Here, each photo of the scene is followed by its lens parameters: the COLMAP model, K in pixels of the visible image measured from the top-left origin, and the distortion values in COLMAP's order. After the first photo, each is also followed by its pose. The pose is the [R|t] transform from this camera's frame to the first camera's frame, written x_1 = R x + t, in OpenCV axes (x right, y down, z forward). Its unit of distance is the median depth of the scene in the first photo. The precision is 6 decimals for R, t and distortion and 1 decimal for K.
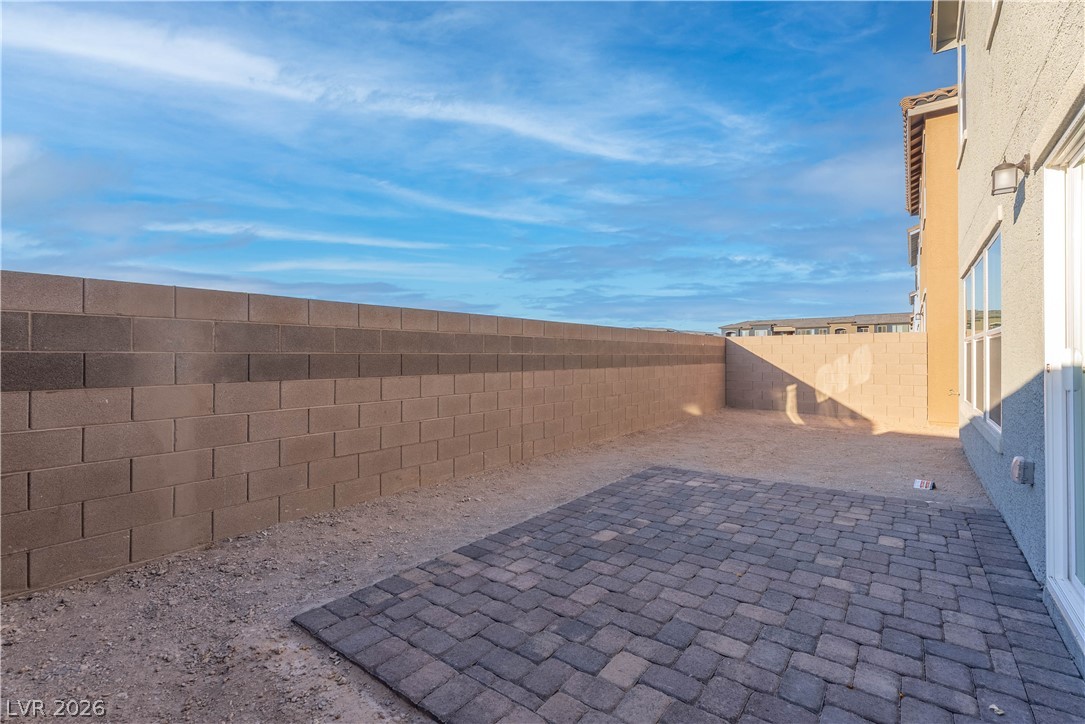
lens RADIAL K [[501.2, 0, 534.8], [0, 501.2, 356.8], [0, 0, 1]] dist [-0.012878, 0.003159]
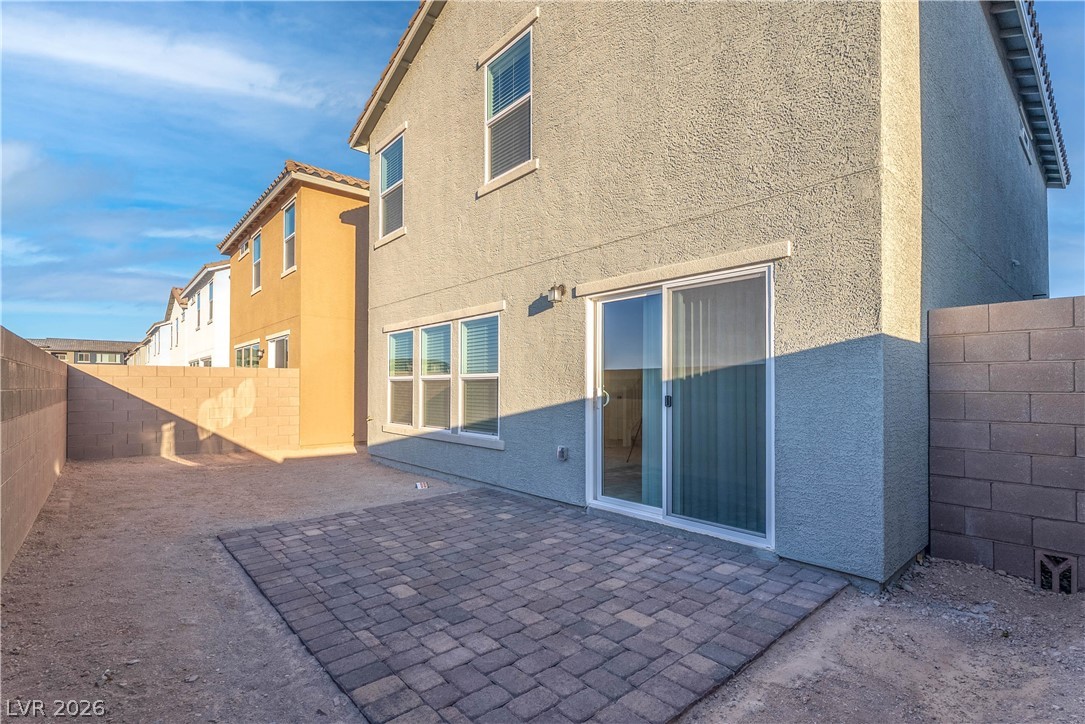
lens RADIAL K [[501.2, 0, 567.9], [0, 501.2, 382.9], [0, 0, 1]] dist [-0.012878, 0.003159]
pose [[0.151093, 0.008093, 0.988486, -0.658645], [0.001960, 0.999962, -0.008487, -0.013740], [-0.988518, 0.003220, 0.151071, 0.513935]]
